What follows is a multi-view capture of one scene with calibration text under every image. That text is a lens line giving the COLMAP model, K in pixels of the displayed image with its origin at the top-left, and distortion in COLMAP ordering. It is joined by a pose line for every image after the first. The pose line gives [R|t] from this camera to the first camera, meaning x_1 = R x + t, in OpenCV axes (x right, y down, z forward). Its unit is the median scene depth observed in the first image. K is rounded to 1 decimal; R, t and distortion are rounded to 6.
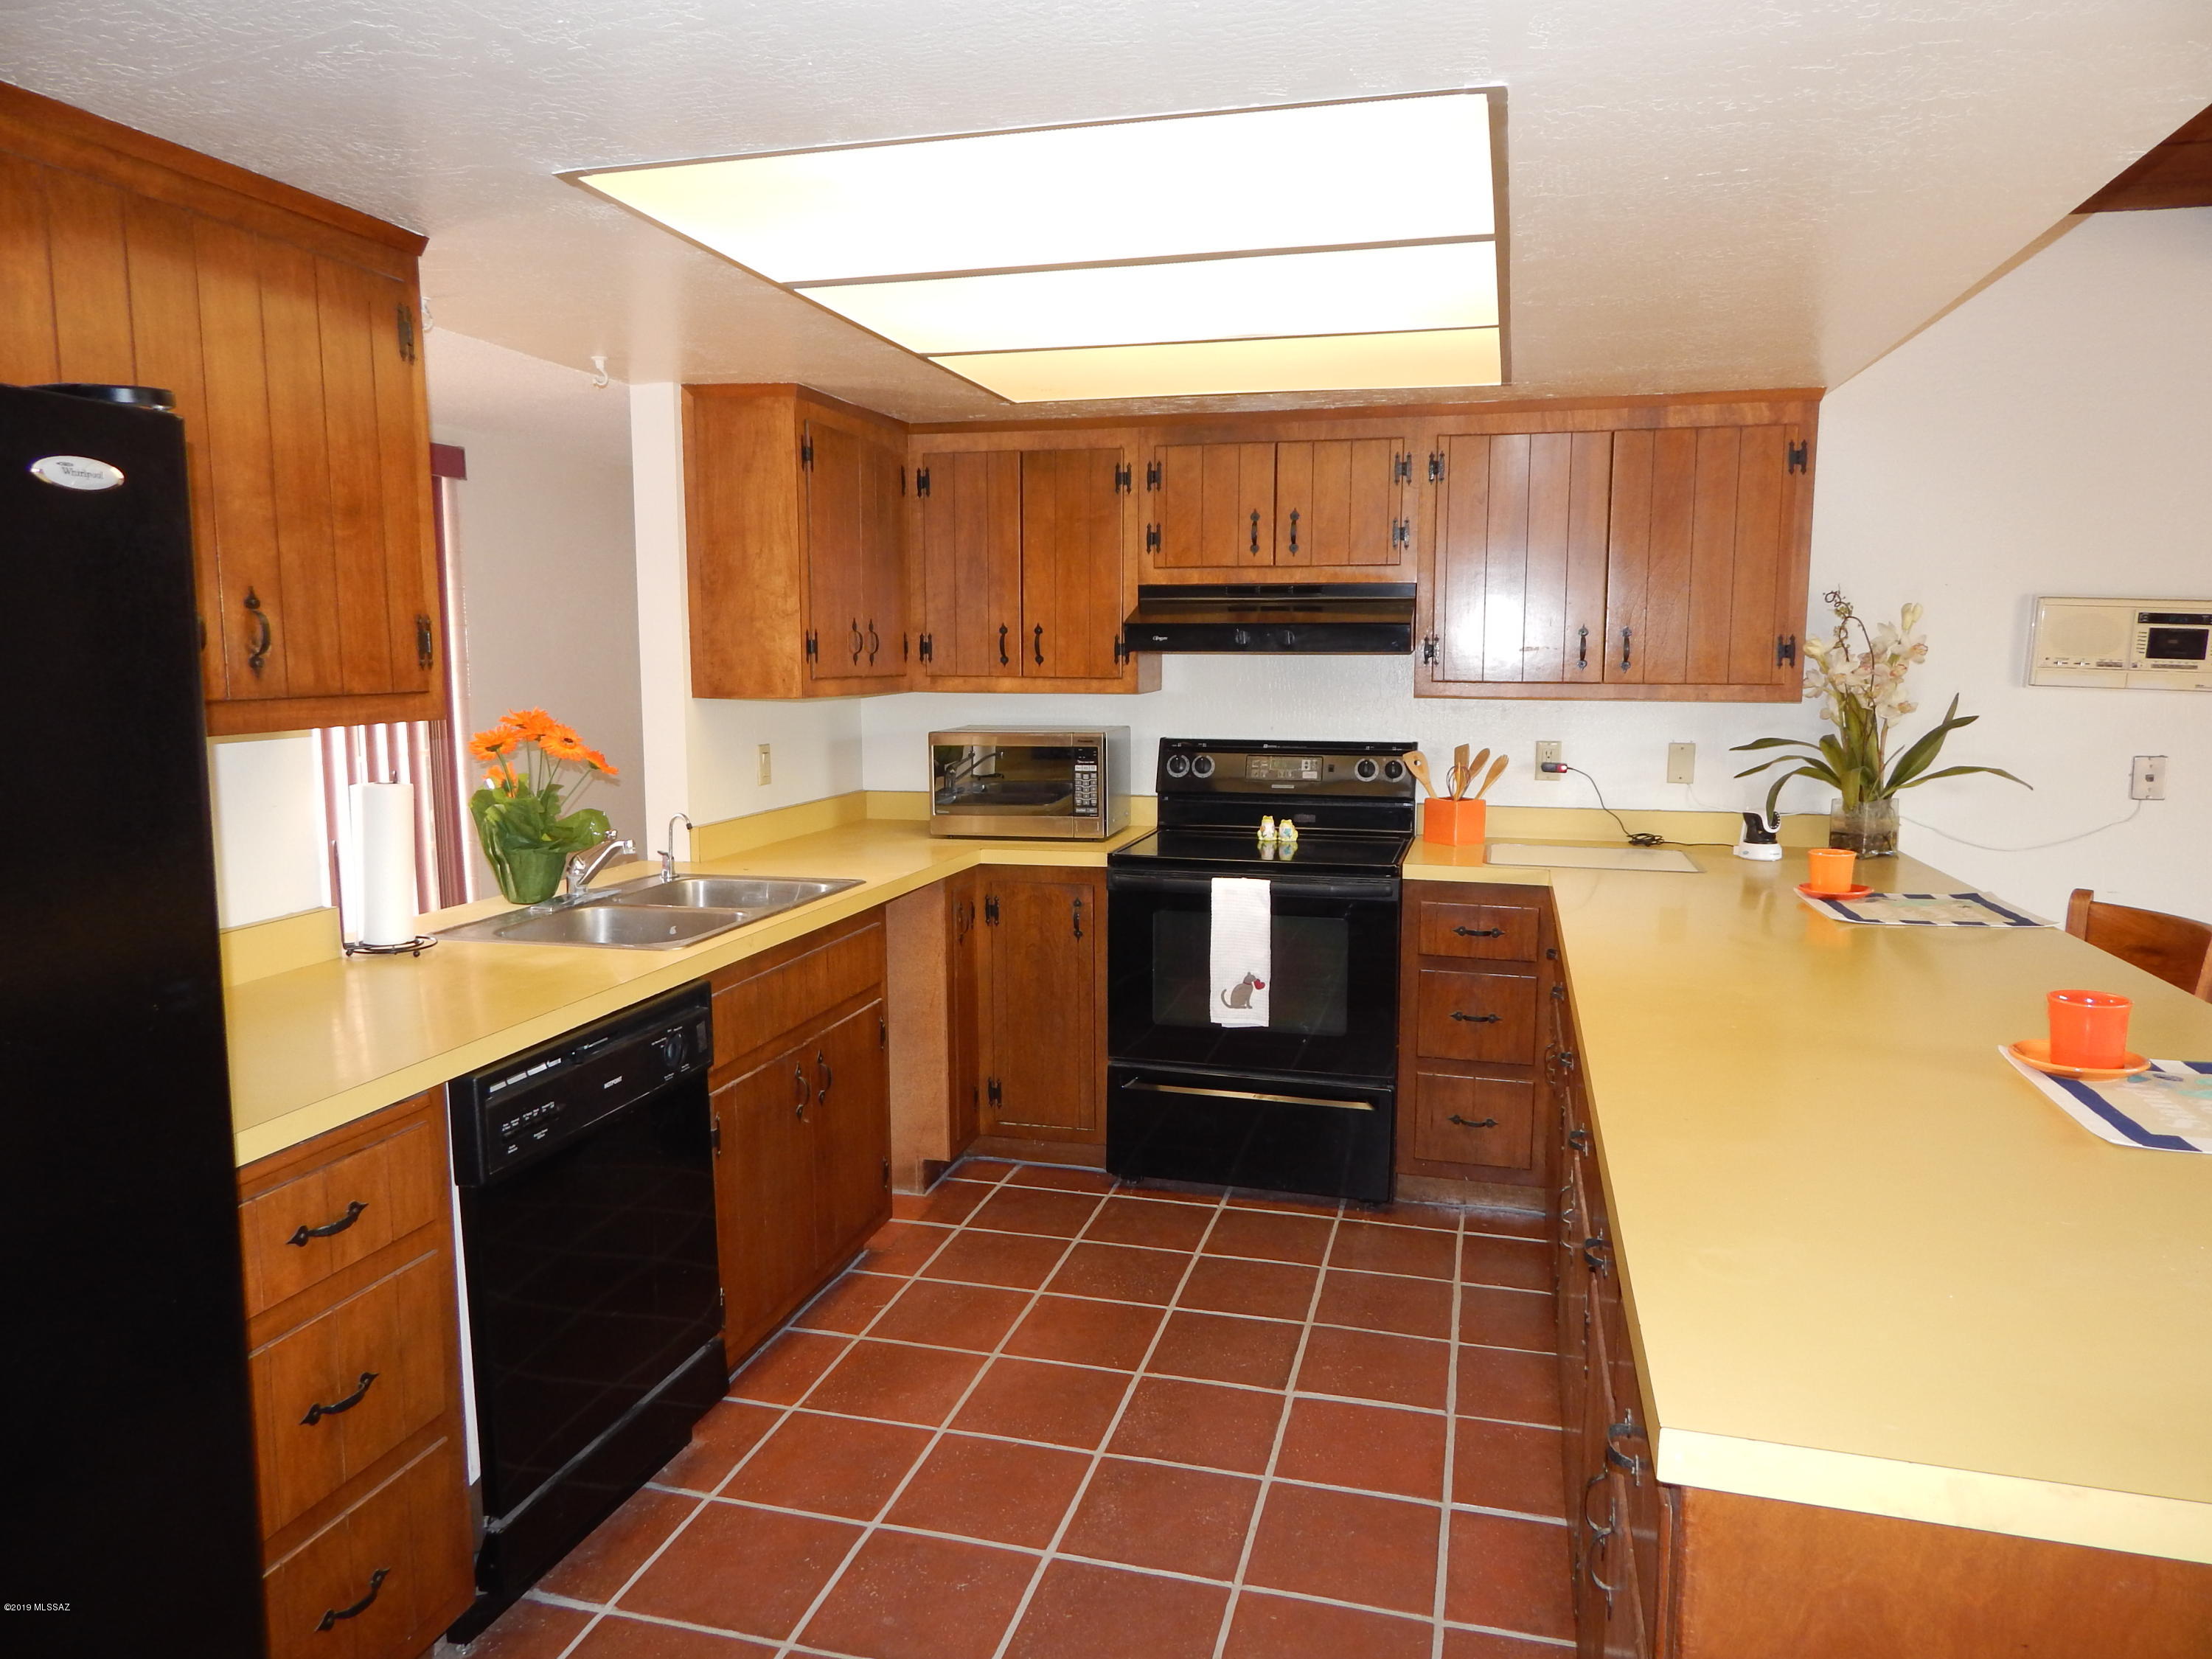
lens RADIAL K [[1420.1, 0, 1113.7], [0, 1420.1, 824.3], [0, 0, 1]] dist [0.056147, -0.070211]
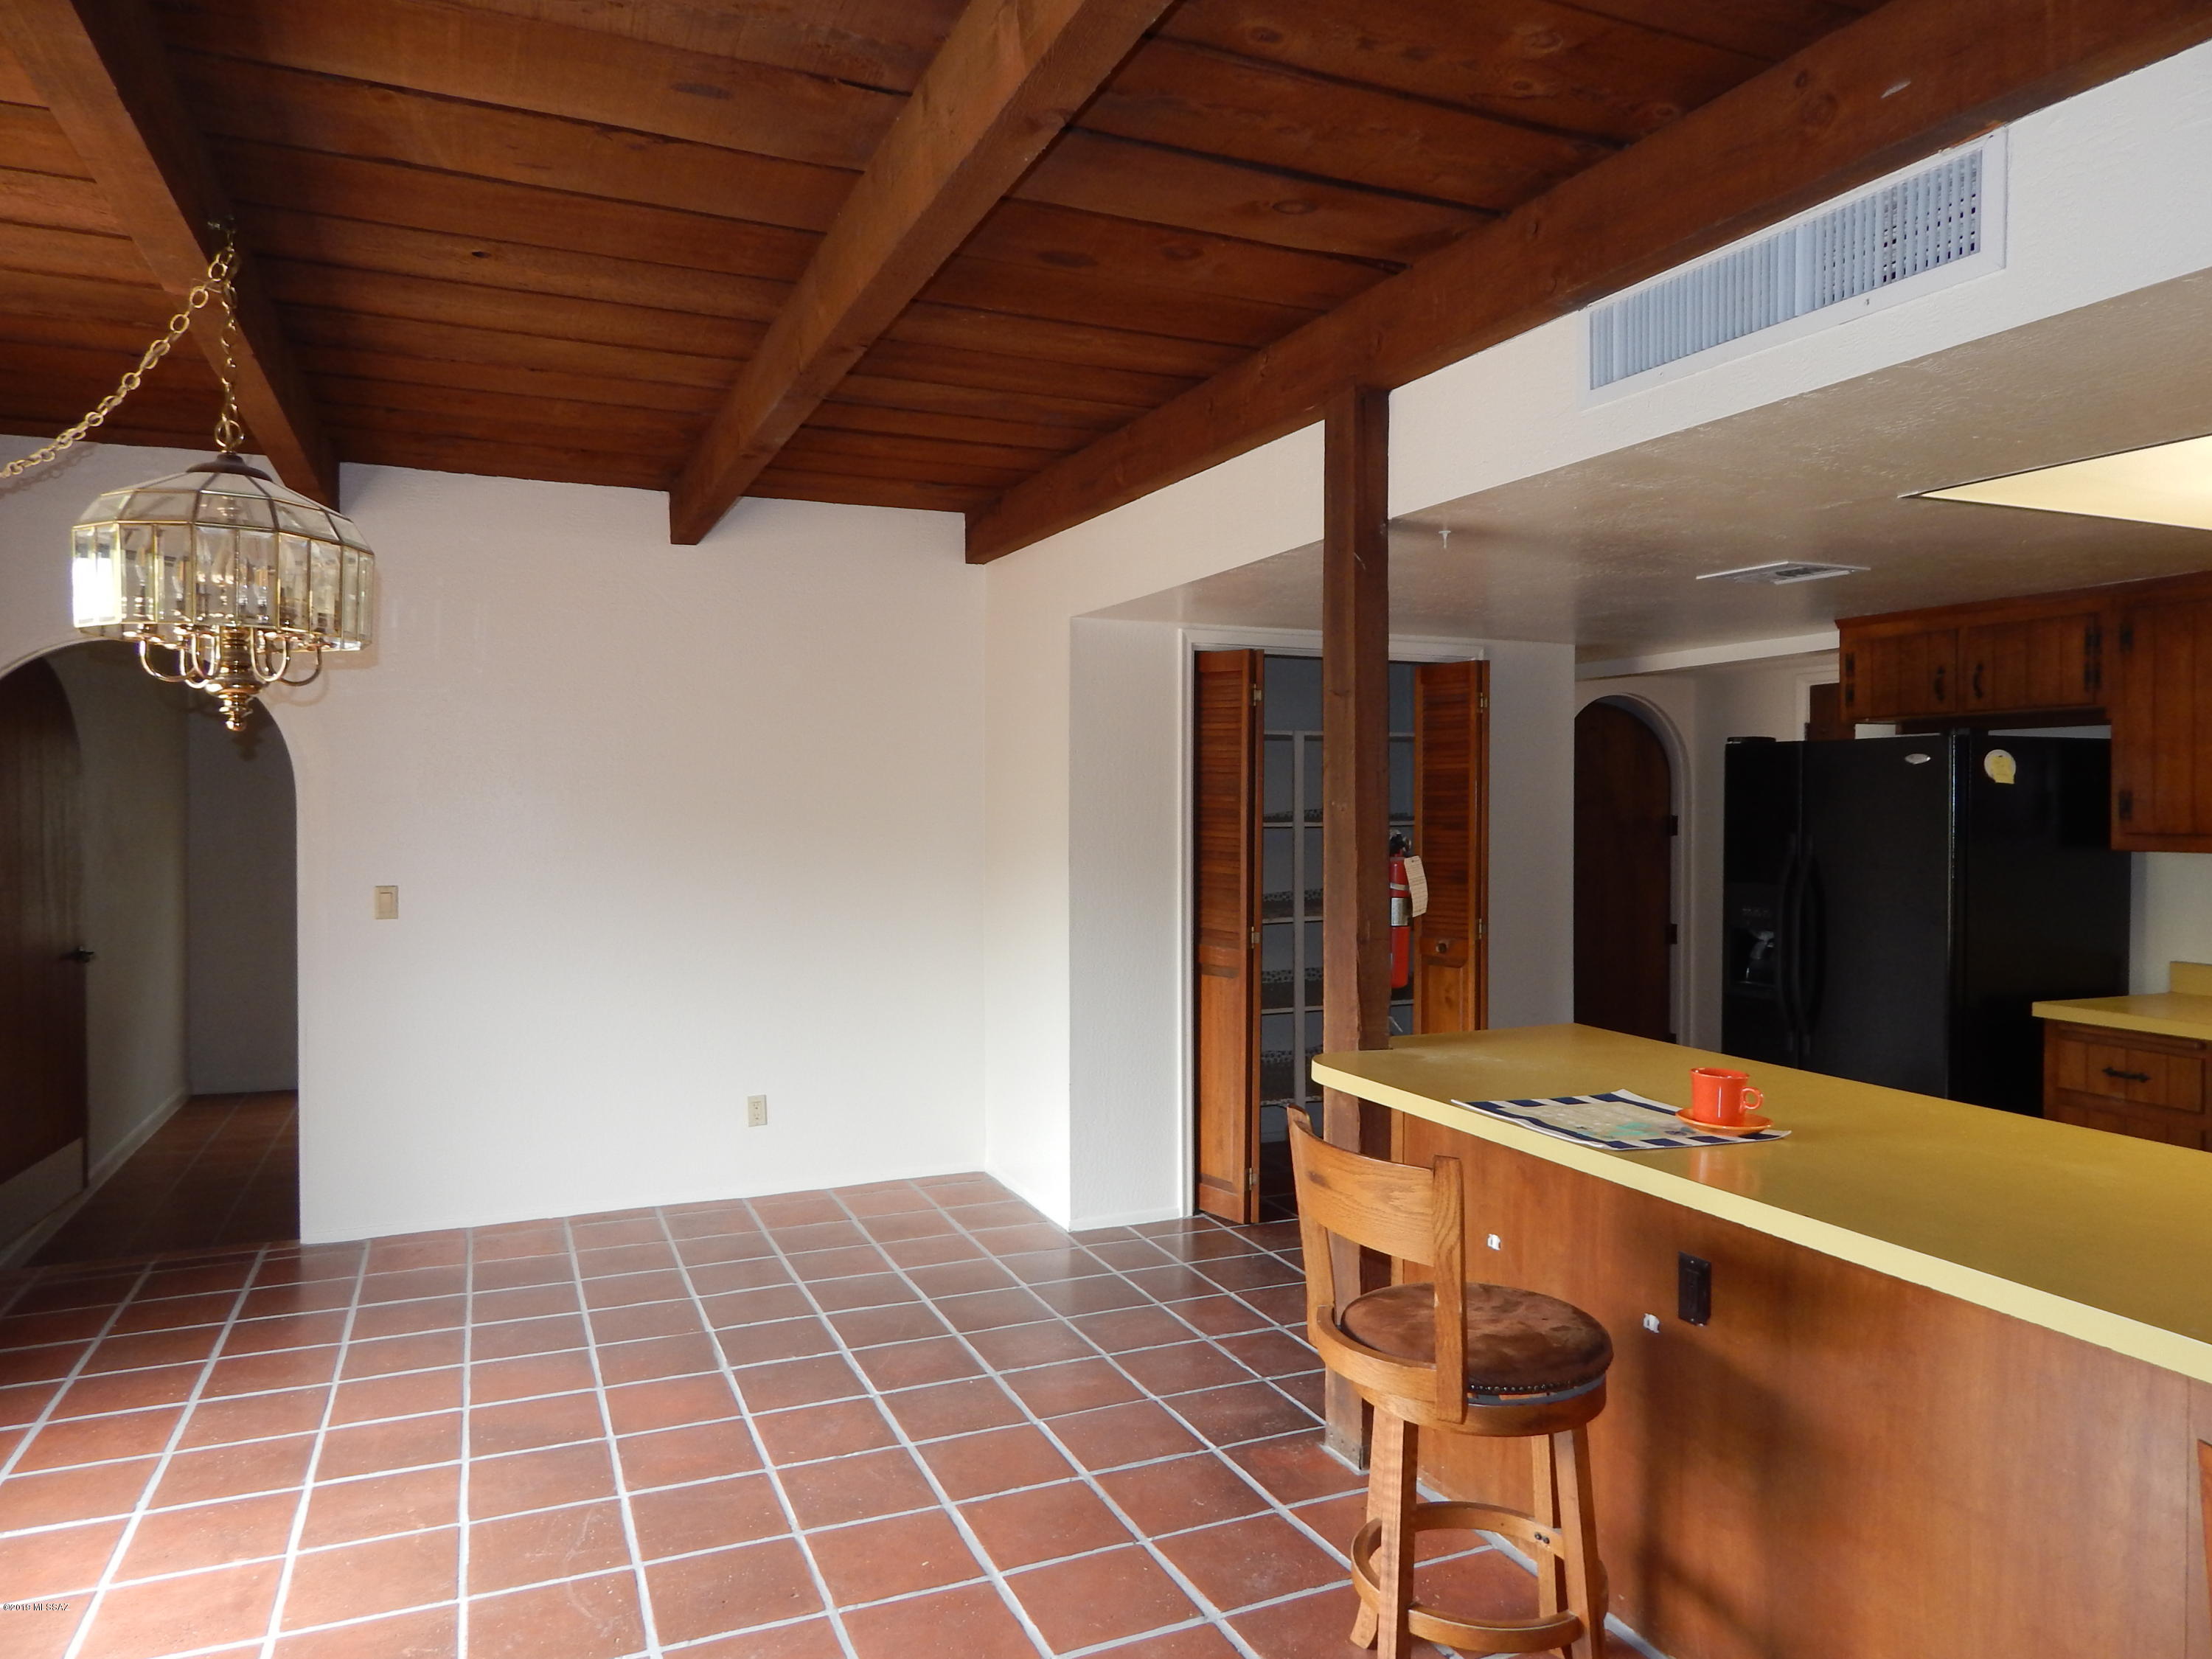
lens RADIAL K [[1466.6, 0, 1097.9], [0, 1466.6, 814.0], [0, 0, 1]] dist [0.005391, -0.005357]
pose [[-0.787723, 0.002909, -0.616023, 1.561328], [-0.080356, 0.990960, 0.107432, -0.170153], [0.610766, 0.134128, -0.780368, 1.330404]]
